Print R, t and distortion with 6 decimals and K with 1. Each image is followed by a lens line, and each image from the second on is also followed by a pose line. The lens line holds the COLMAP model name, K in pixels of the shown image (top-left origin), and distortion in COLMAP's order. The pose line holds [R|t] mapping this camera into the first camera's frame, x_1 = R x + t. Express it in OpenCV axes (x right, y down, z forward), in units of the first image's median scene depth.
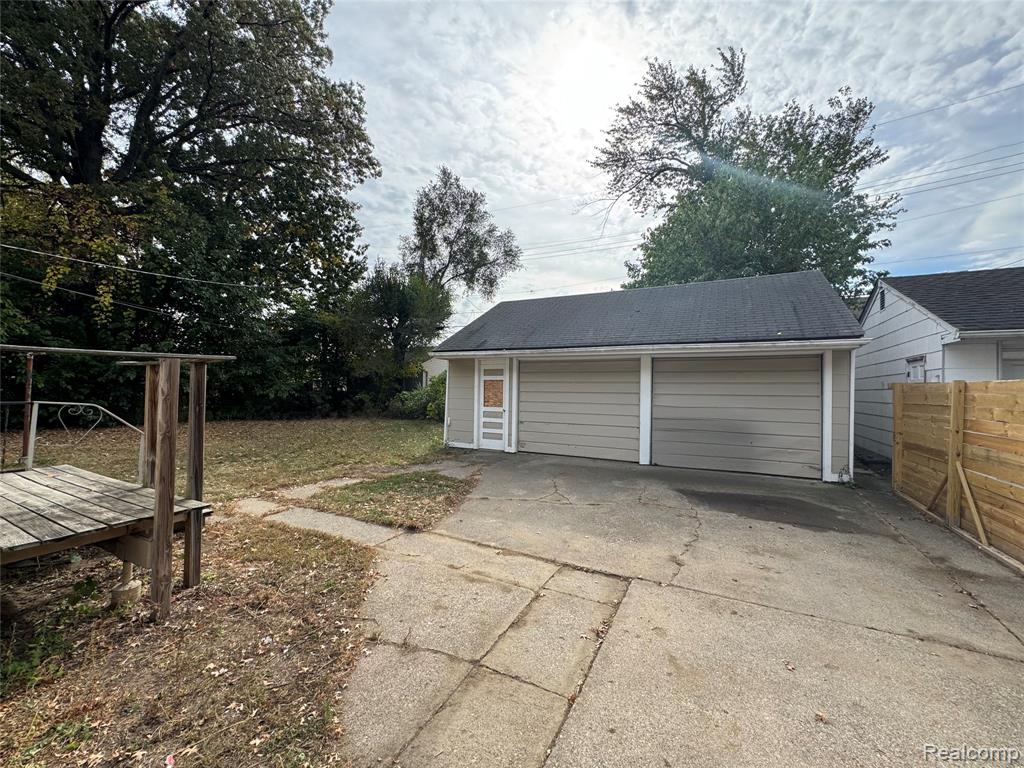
lens RADIAL K [[408.8, 0, 512.0], [0, 408.8, 384.0], [0, 0, 1]] dist [-0.000569, -0.000015]
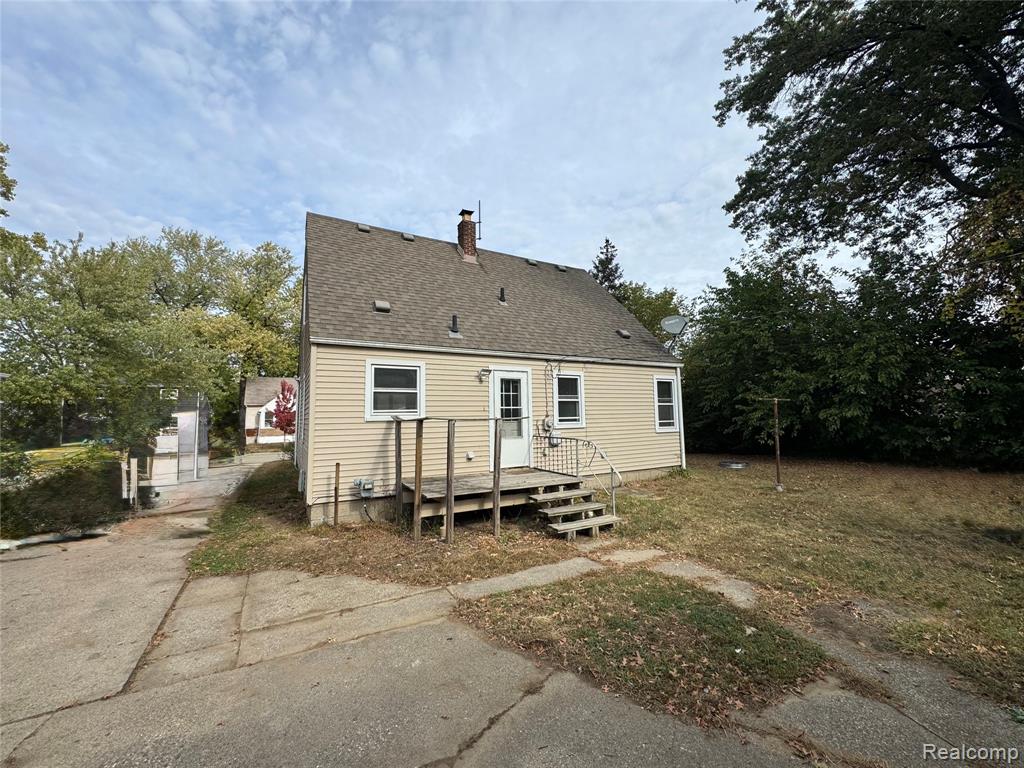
lens RADIAL K [[408.8, 0, 512.0], [0, 408.8, 384.0], [0, 0, 1]] dist [-0.000569, -0.000015]
pose [[-0.538162, -0.072406, -0.839725, 0.557626], [0.018889, 0.995017, -0.097902, -0.021674], [0.842630, -0.068549, -0.534113, 1.971829]]
